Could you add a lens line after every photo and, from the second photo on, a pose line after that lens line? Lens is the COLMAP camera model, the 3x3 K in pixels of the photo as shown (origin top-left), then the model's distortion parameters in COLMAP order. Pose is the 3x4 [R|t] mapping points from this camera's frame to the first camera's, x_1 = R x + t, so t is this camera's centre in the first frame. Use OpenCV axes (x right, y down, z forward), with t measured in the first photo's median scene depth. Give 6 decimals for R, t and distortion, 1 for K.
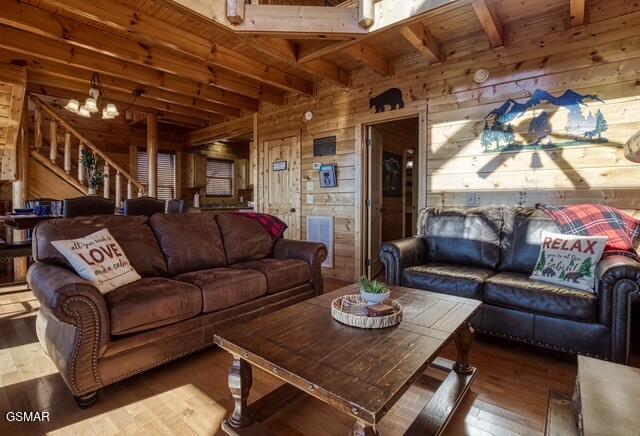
lens RADIAL K [[324.4, 0, 319.4], [0, 324.4, 191.9], [0, 0, 1]] dist [-0.000472, -0.000762]
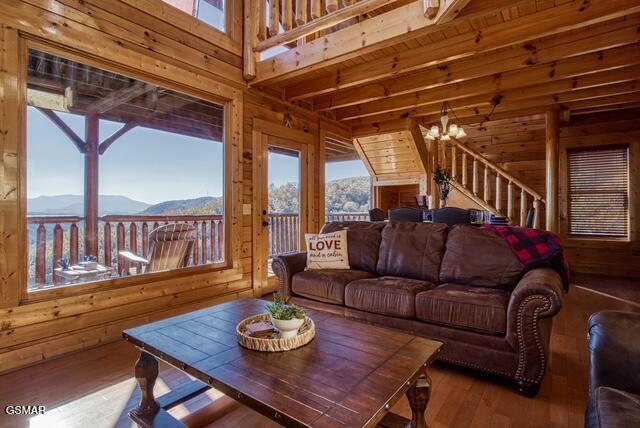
lens RADIAL K [[333.3, 0, 320.1], [0, 333.3, 207.8], [0, 0, 1]] dist [-0.003979, -0.000142]
pose [[0.068598, -0.003099, -0.997640, 0.453748], [0.027013, 0.999634, -0.001248, 0.006034], [0.997279, -0.026864, 0.068657, 0.427978]]
